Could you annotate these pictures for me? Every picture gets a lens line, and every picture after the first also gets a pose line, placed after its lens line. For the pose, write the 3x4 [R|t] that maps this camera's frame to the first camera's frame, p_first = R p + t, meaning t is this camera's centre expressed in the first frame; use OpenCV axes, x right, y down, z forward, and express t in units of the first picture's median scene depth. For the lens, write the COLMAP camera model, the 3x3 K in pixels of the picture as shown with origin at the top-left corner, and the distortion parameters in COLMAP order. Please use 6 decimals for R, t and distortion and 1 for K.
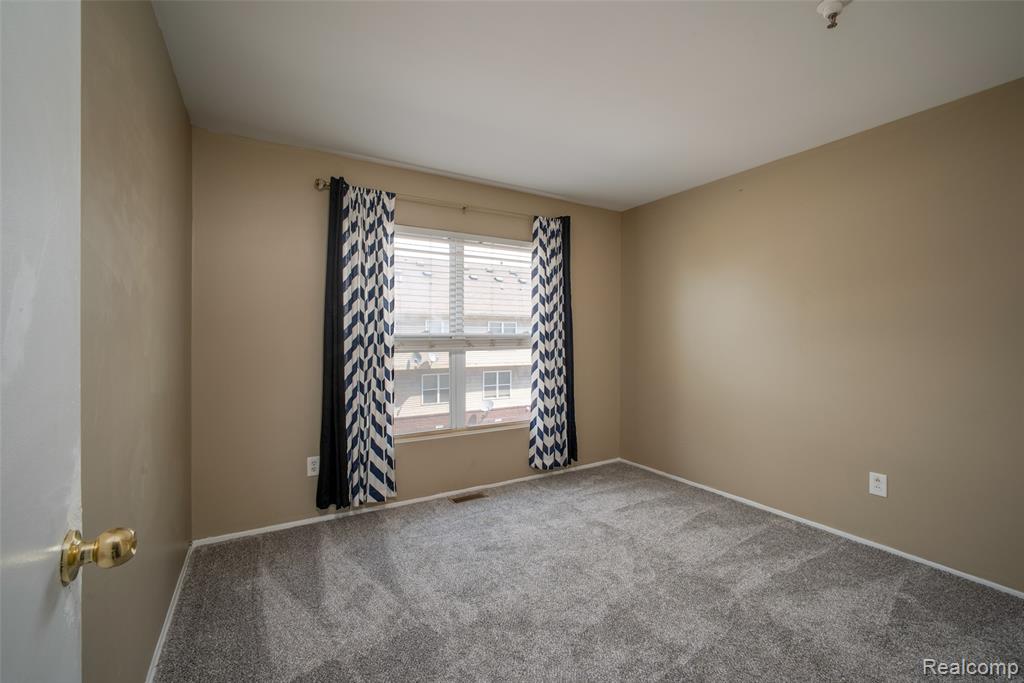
lens RADIAL K [[432.9, 0, 517.9], [0, 432.9, 333.5], [0, 0, 1]] dist [-0.022518, 0.003661]
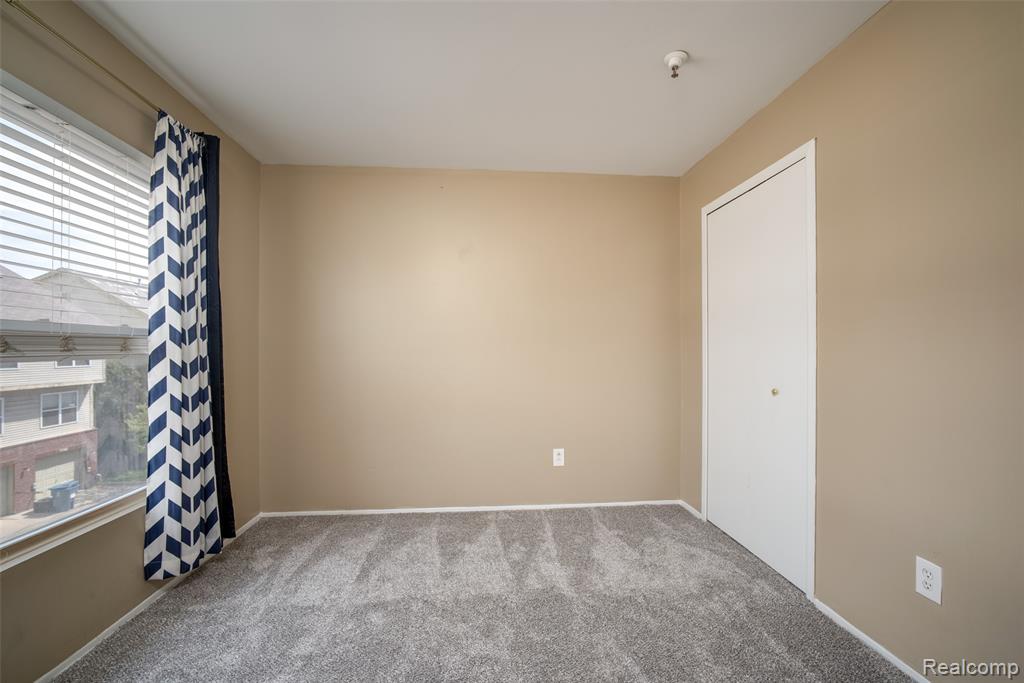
lens RADIAL K [[432.9, 0, 514.0], [0, 432.9, 348.5], [0, 0, 1]] dist [-0.022518, 0.003661]
pose [[0.442868, 0.004782, 0.896574, -0.260639], [-0.002799, 0.999988, -0.003951, 0.028510], [-0.896583, -0.000760, 0.442876, 0.405548]]
